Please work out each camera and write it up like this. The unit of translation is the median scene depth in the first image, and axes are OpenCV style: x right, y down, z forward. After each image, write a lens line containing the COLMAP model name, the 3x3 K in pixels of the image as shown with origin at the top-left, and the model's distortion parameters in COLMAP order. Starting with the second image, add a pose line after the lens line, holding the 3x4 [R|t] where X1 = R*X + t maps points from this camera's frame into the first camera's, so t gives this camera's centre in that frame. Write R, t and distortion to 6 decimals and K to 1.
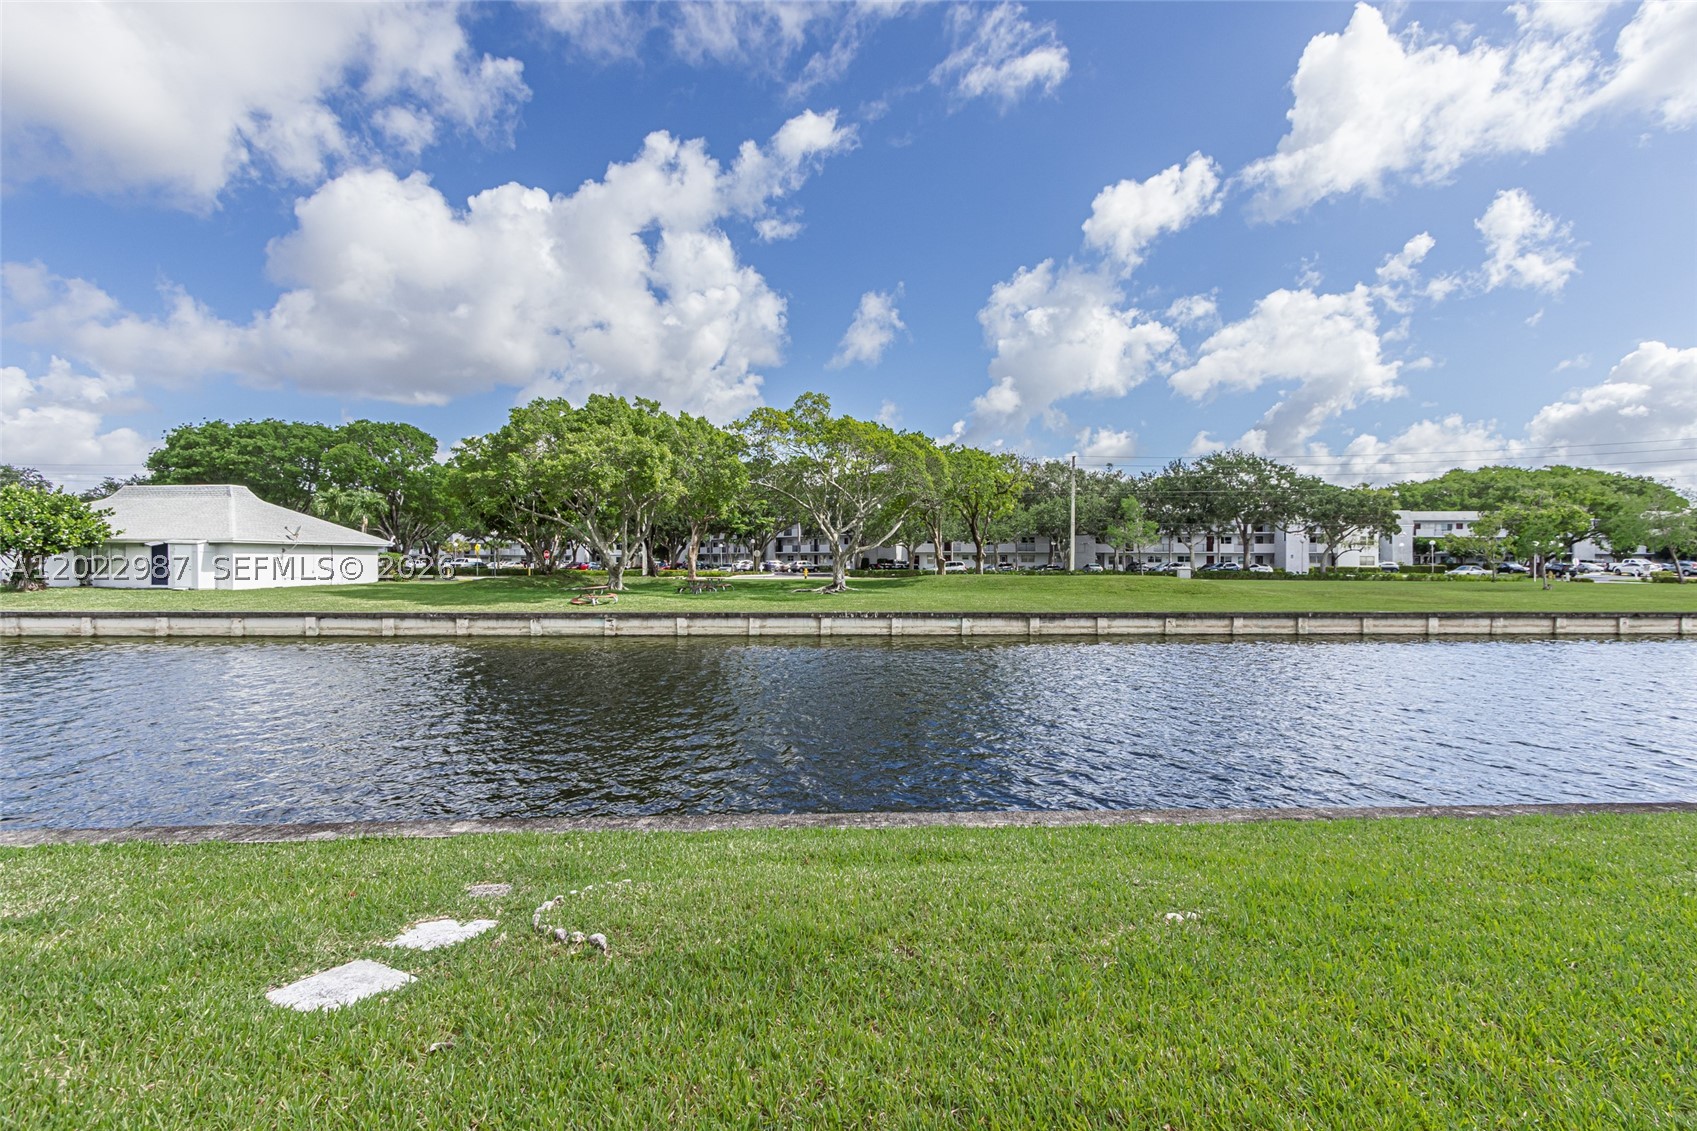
lens RADIAL K [[770.9, 0, 854.3], [0, 770.9, 560.3], [0, 0, 1]] dist [0.003533, -0.000009]
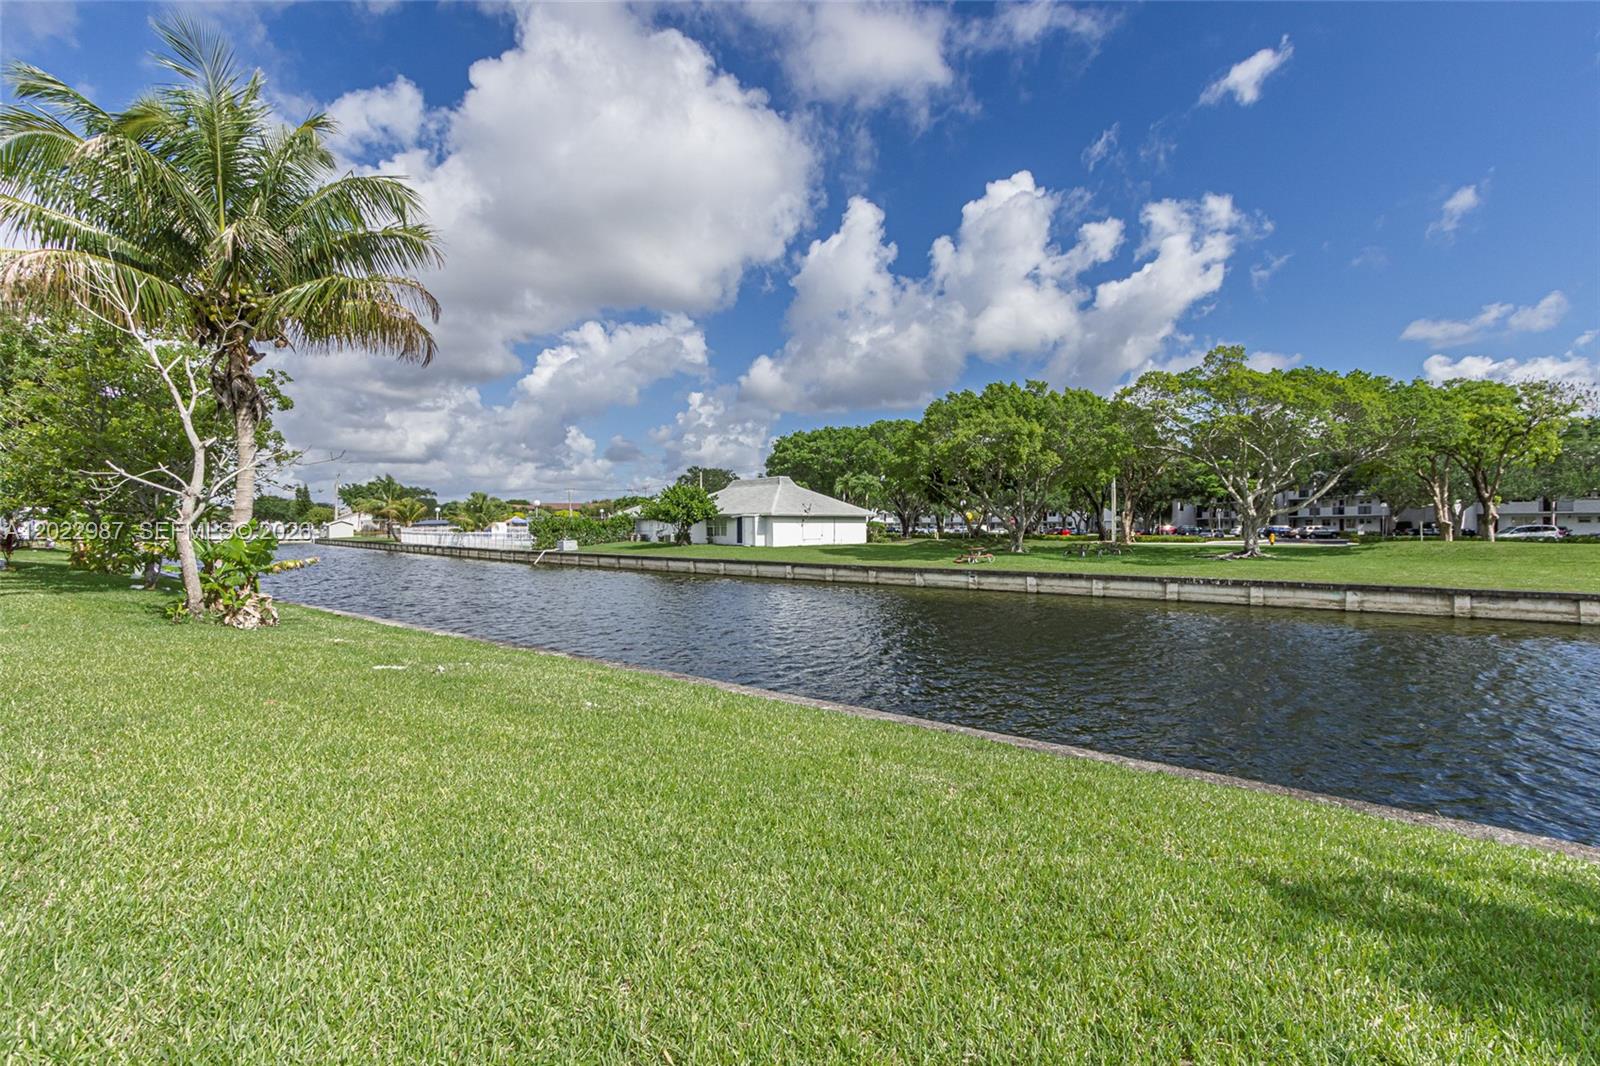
lens RADIAL K [[726.9, 0, 821.5], [0, 726.9, 533.3], [0, 0, 1]] dist [0.003533, -0.000009]
pose [[0.745949, 0.001458, -0.666001, 0.204281], [0.005222, 0.999954, 0.008038, 0.001136], [0.665982, -0.009474, 0.745907, 0.008834]]
